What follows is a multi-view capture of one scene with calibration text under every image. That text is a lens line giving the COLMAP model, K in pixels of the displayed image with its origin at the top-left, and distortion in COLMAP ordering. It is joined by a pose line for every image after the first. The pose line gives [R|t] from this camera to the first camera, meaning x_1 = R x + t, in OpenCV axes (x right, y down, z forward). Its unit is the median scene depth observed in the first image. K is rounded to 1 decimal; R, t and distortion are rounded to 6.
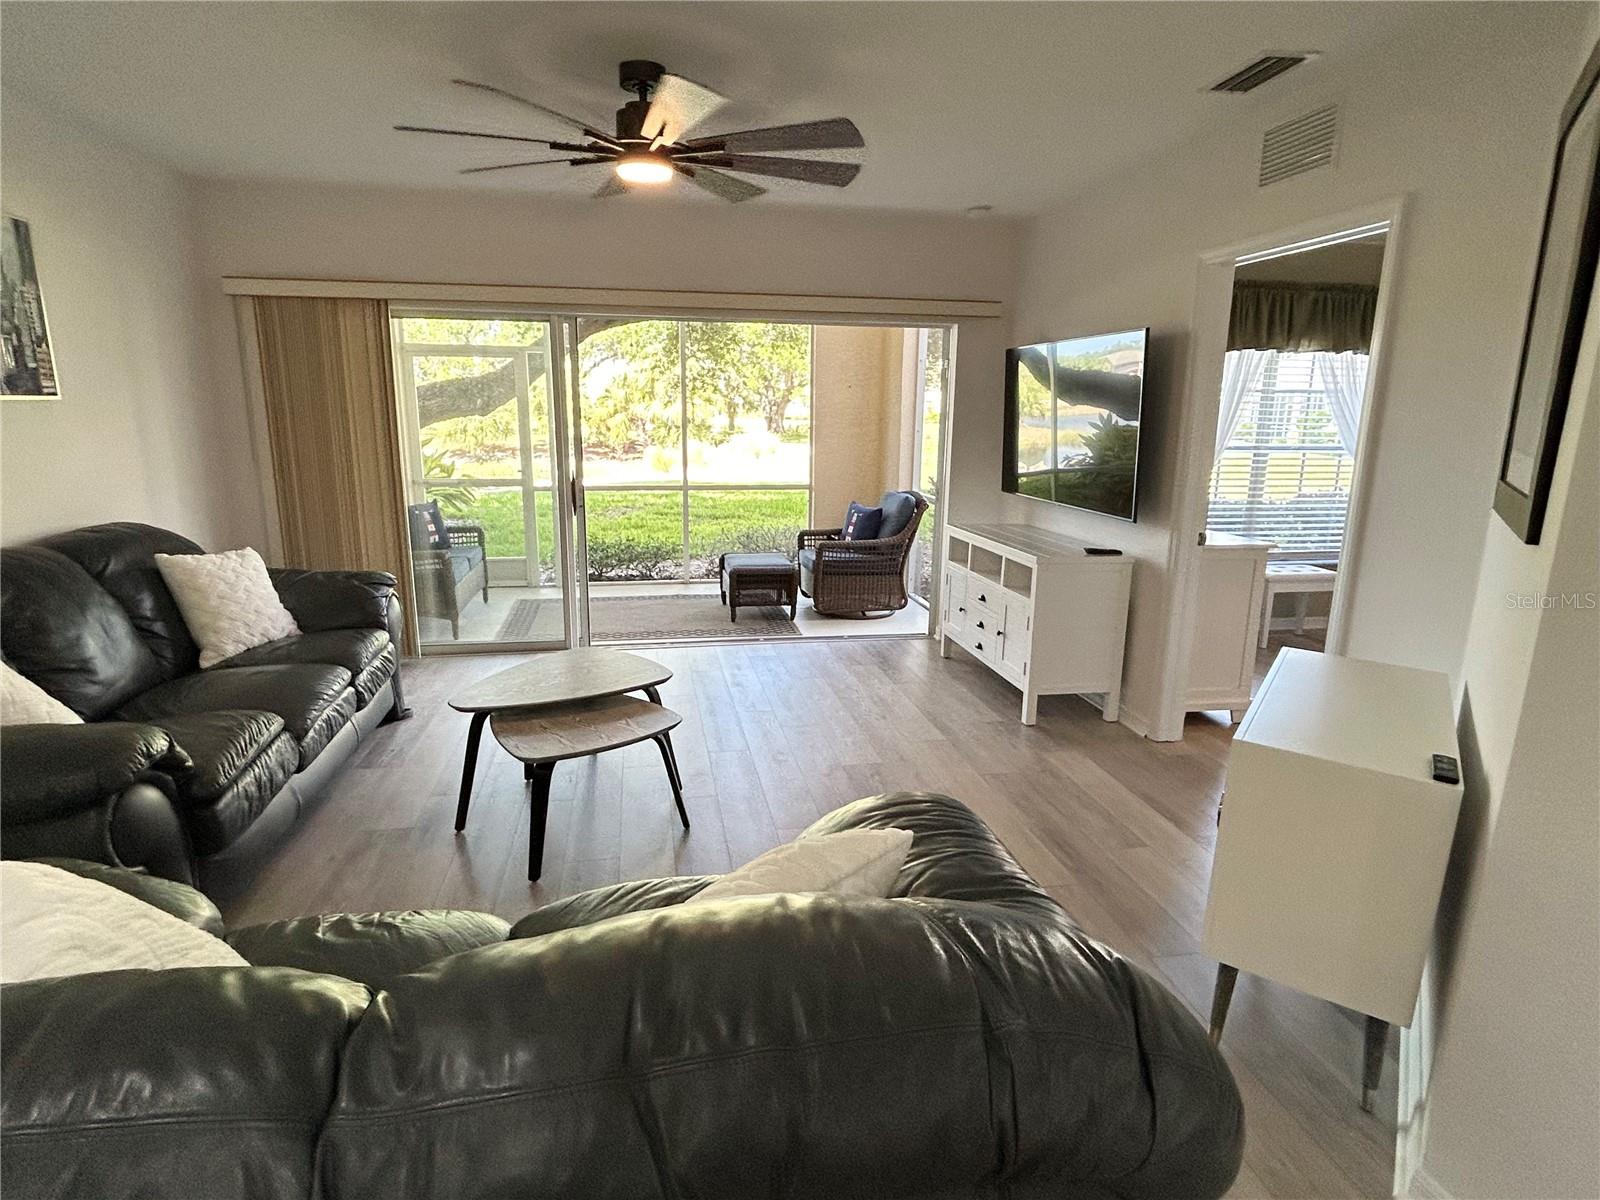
lens RADIAL K [[863.0, 0, 795.5], [0, 863.0, 603.0], [0, 0, 1]] dist [-0.013366, 0.004782]
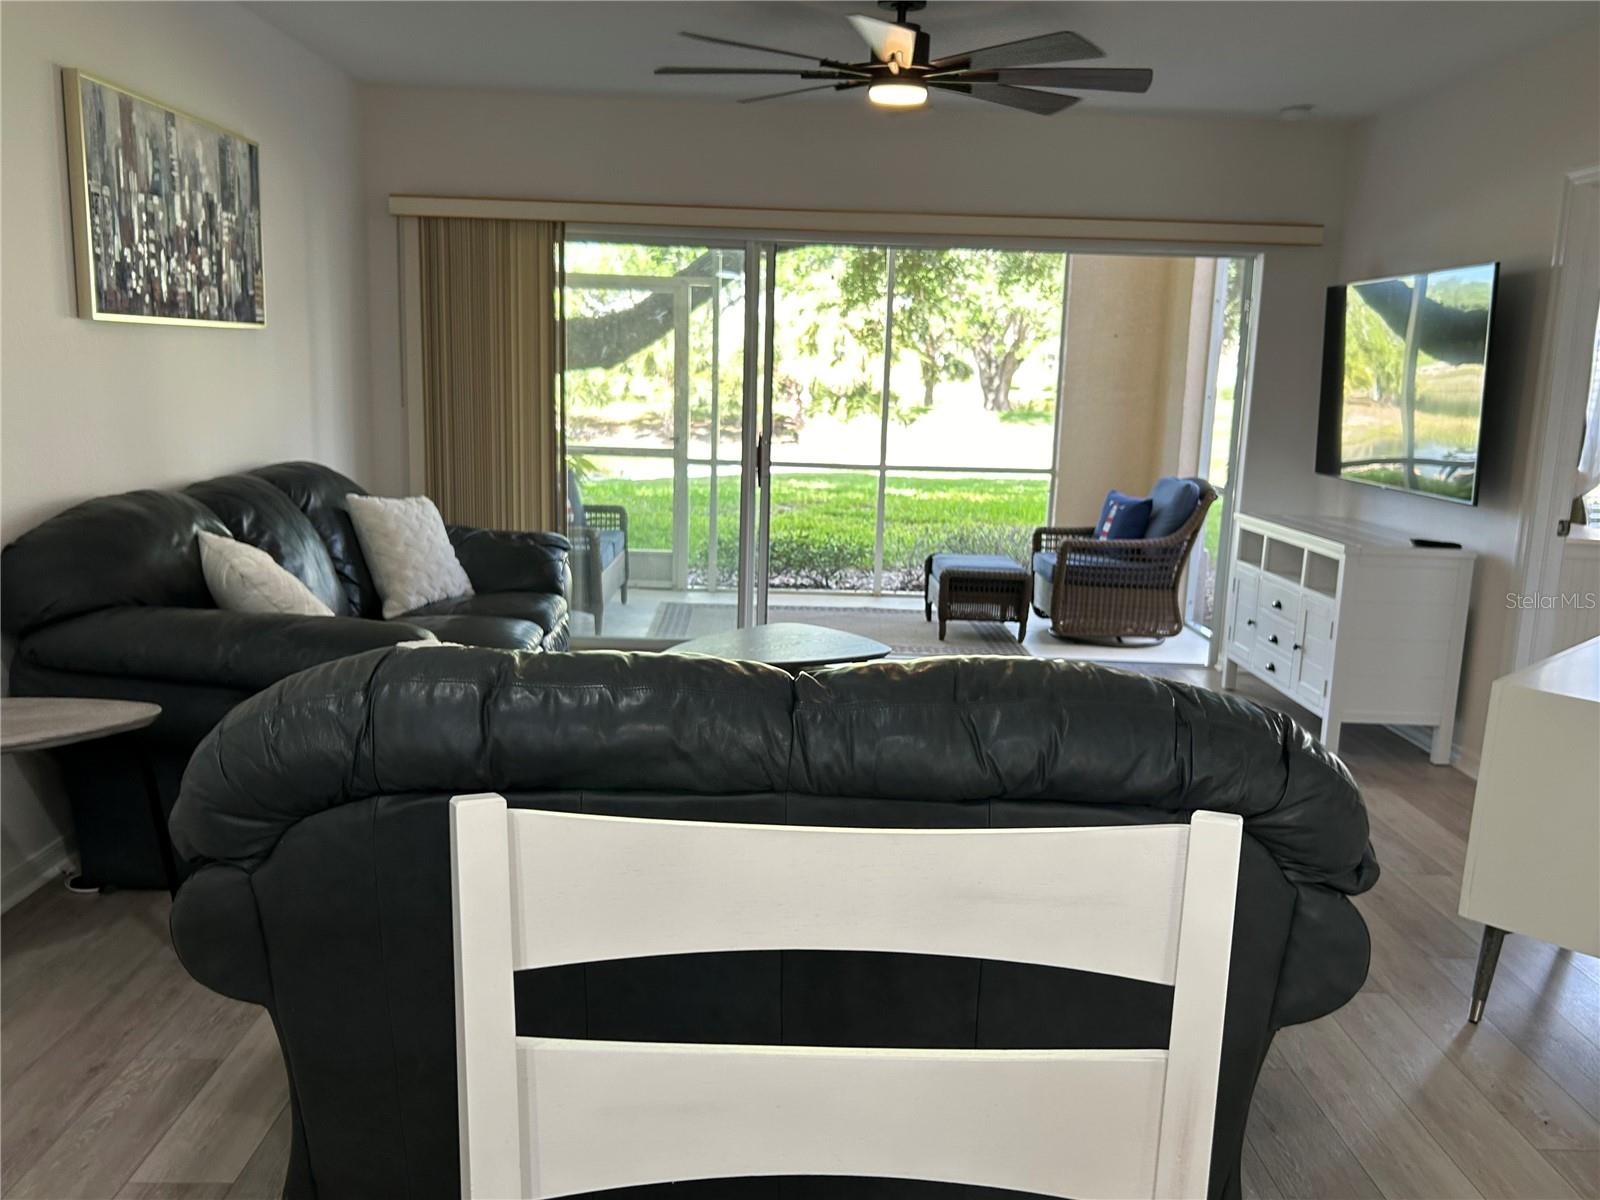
lens RADIAL K [[1341.8, 0, 794.8], [0, 1341.8, 627.3], [0, 0, 1]] dist [0.022792, -0.026491]
pose [[0.985684, 0.050867, -0.160750, -0.012493], [-0.056417, 0.997952, -0.030152, 0.060777], [0.158887, 0.038789, 0.986534, -0.211849]]
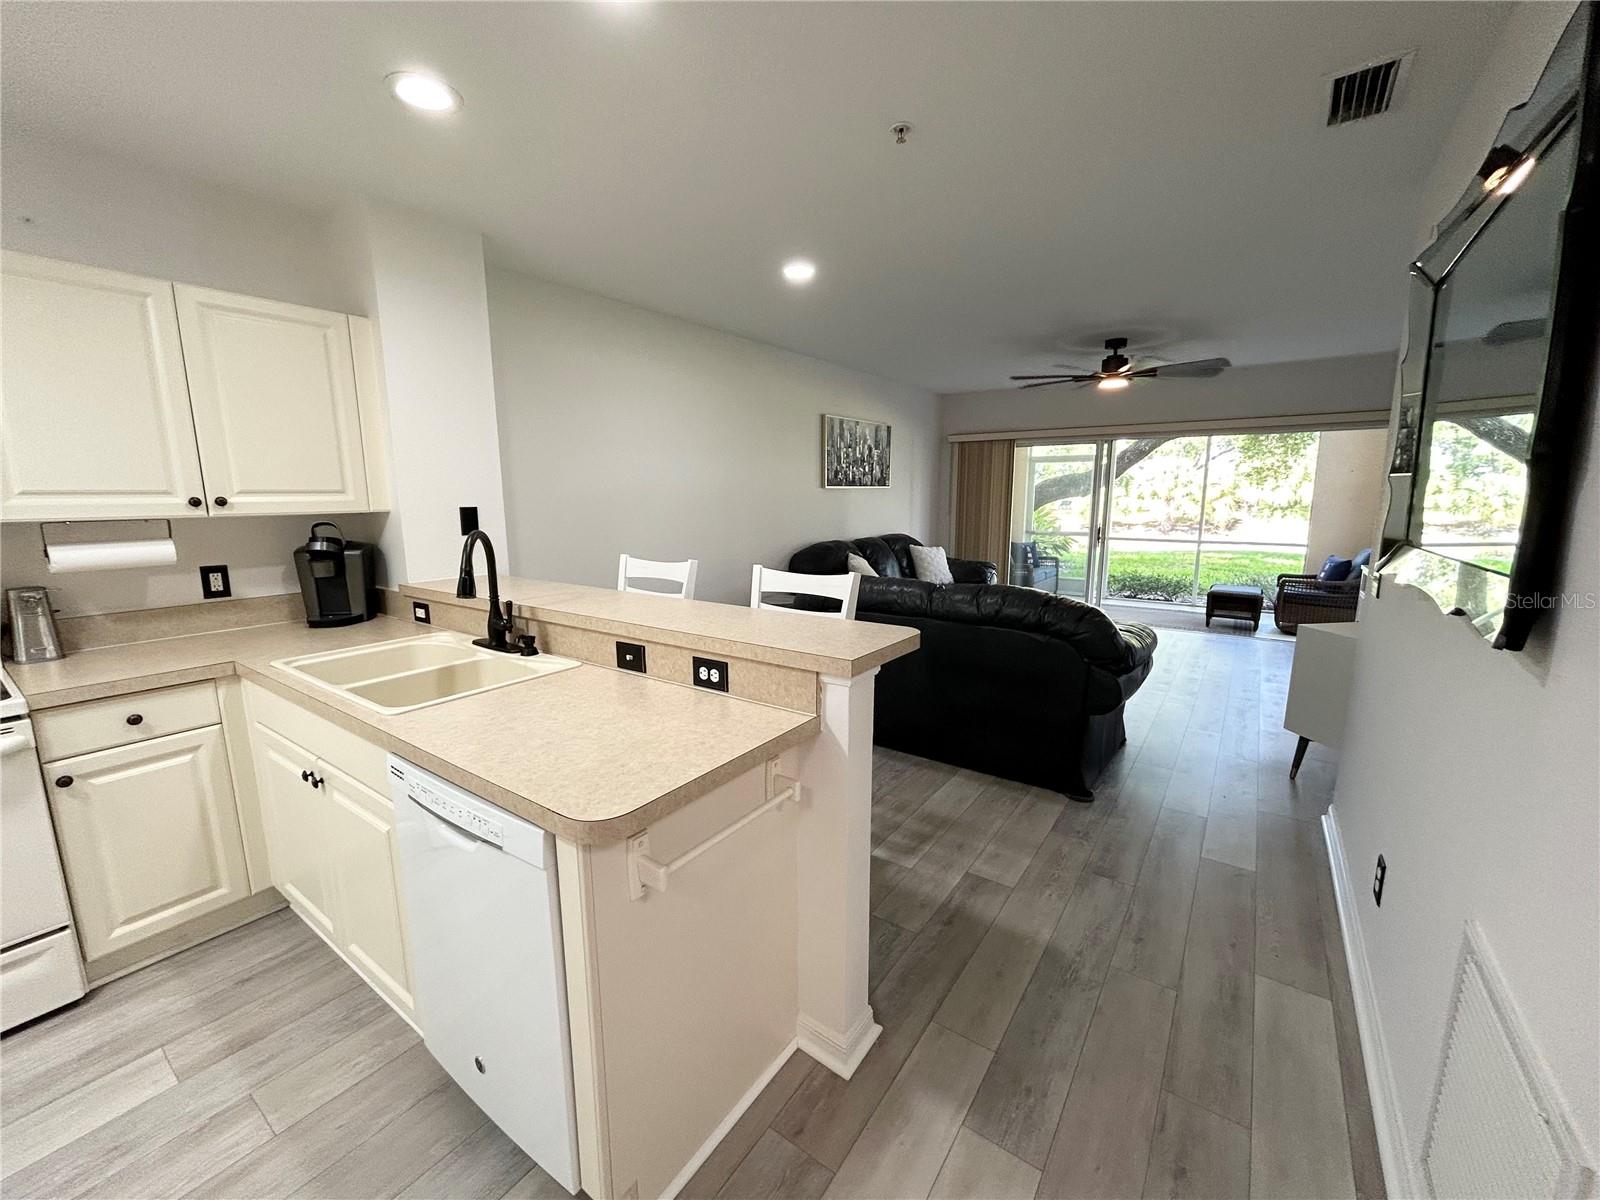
lens RADIAL K [[645.9, 0, 798.6], [0, 645.9, 600.6], [0, 0, 1]] dist [0.000178, 0.000362]
pose [[0.698816, 0.104386, -0.707643, 0.257510], [-0.147607, 0.989046, 0.000131, 0.095180], [0.699905, 0.104362, 0.706570, -0.367678]]
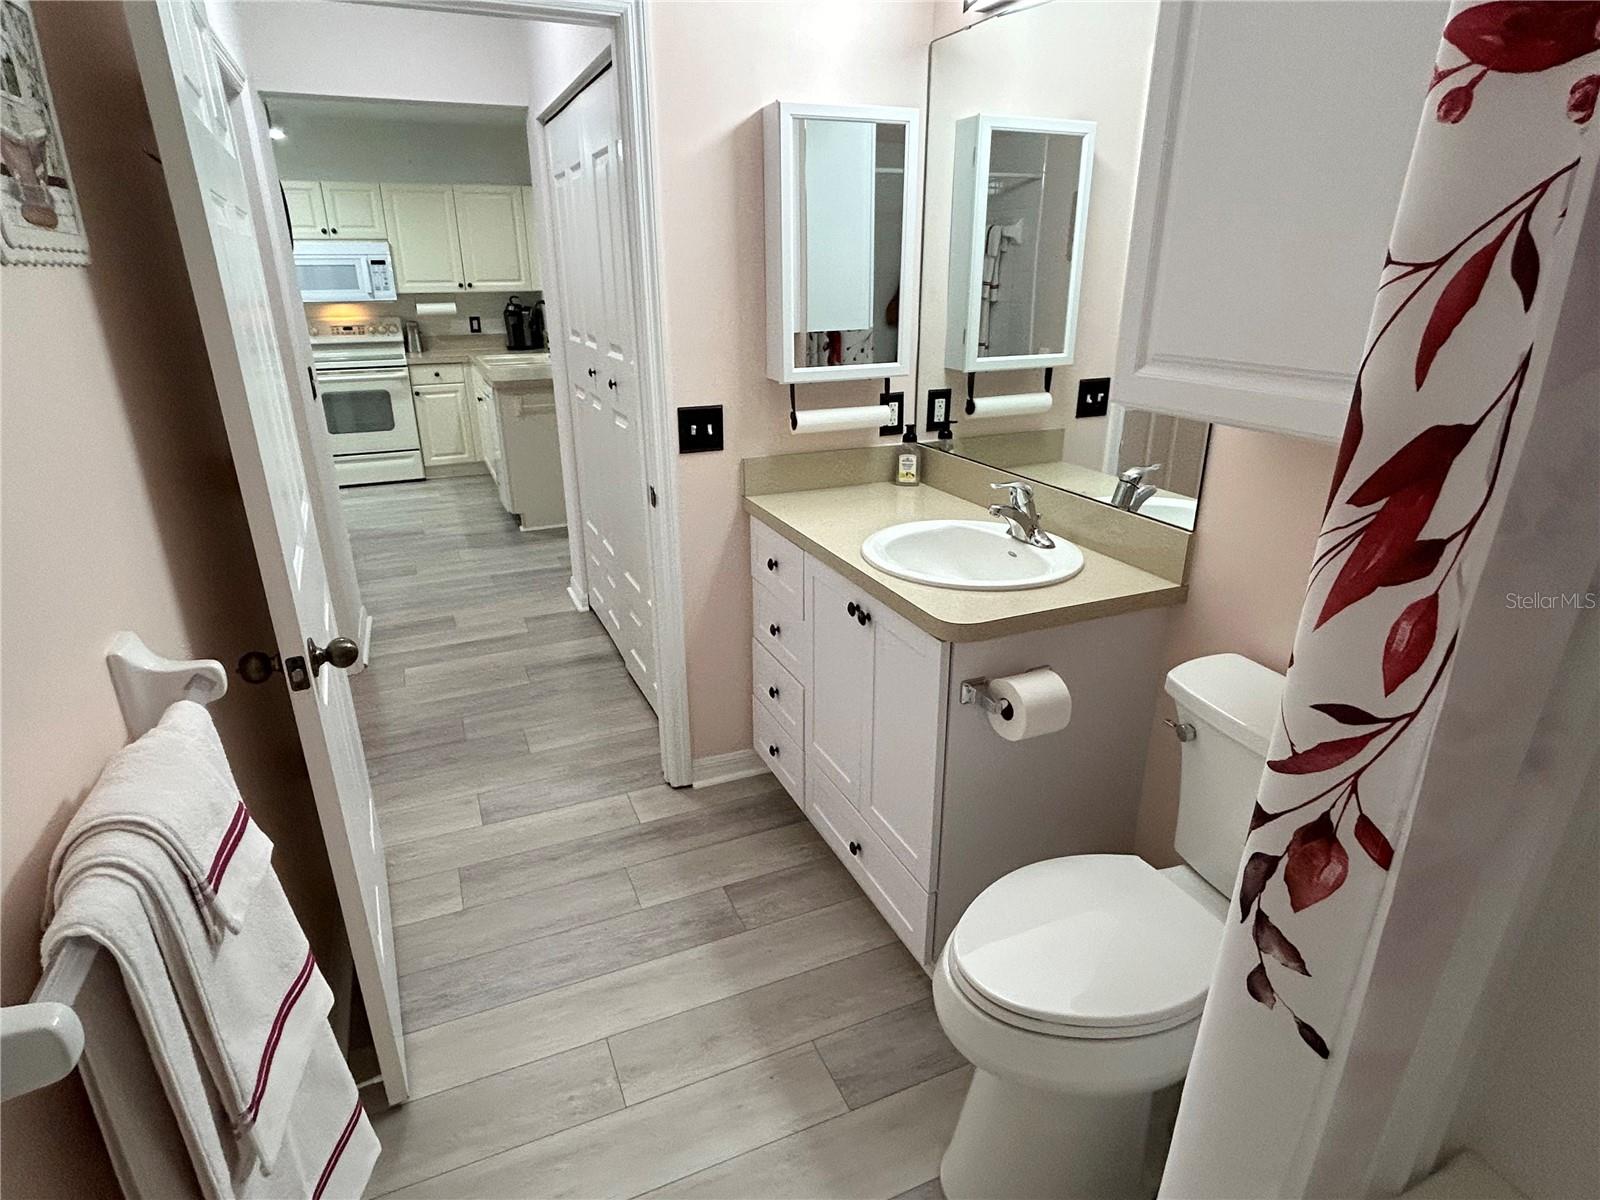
lens RADIAL K [[863.0, 0, 796.5], [0, 863.0, 594.5], [0, 0, 1]] dist [-0.013366, 0.004782]
pose [[0.233842, 0.329820, -0.914624, 1.046161], [-0.210780, 0.935530, 0.283469, 0.055570], [0.949152, 0.126498, 0.288286, -0.203005]]
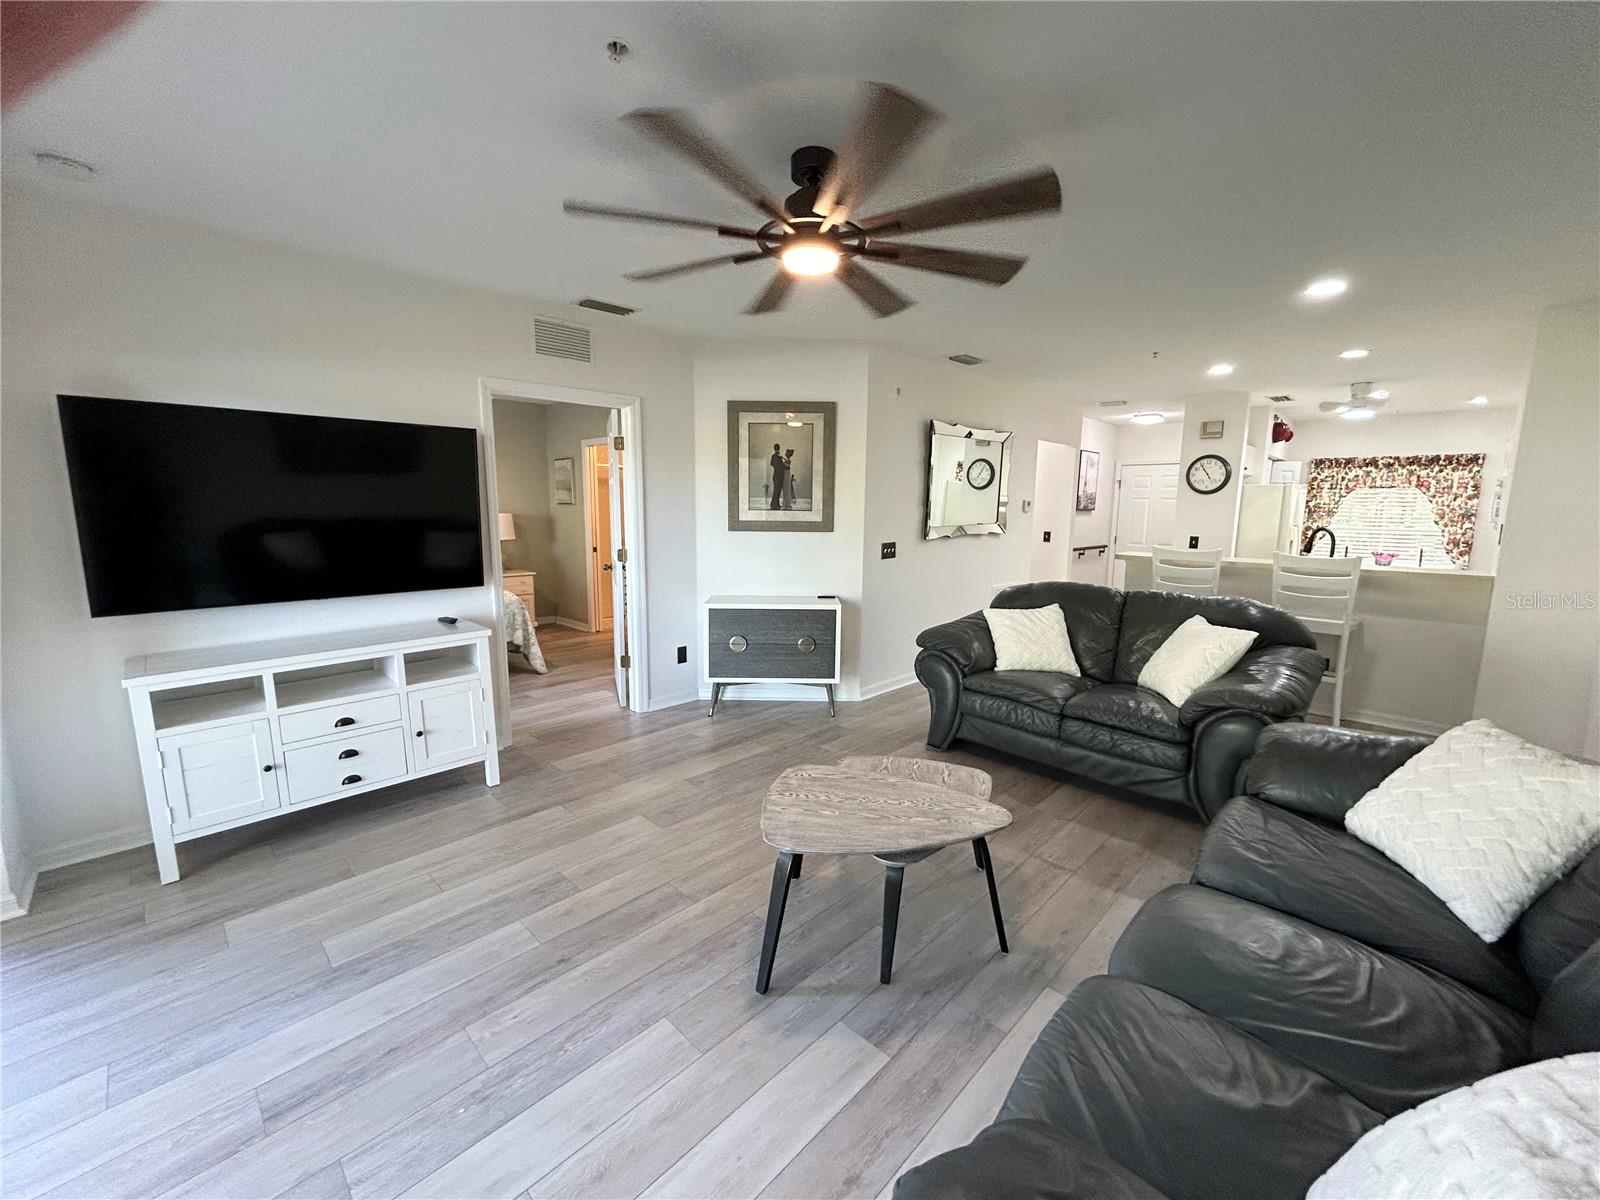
lens RADIAL K [[645.9, 0, 792.7], [0, 645.9, 596.6], [0, 0, 1]] dist [0.000178, 0.000362]
pose [[-0.574253, -0.133255, 0.807760, -0.407911], [0.167135, 0.946802, 0.275012, -0.174461], [-0.801436, 0.292931, -0.521433, 0.762317]]
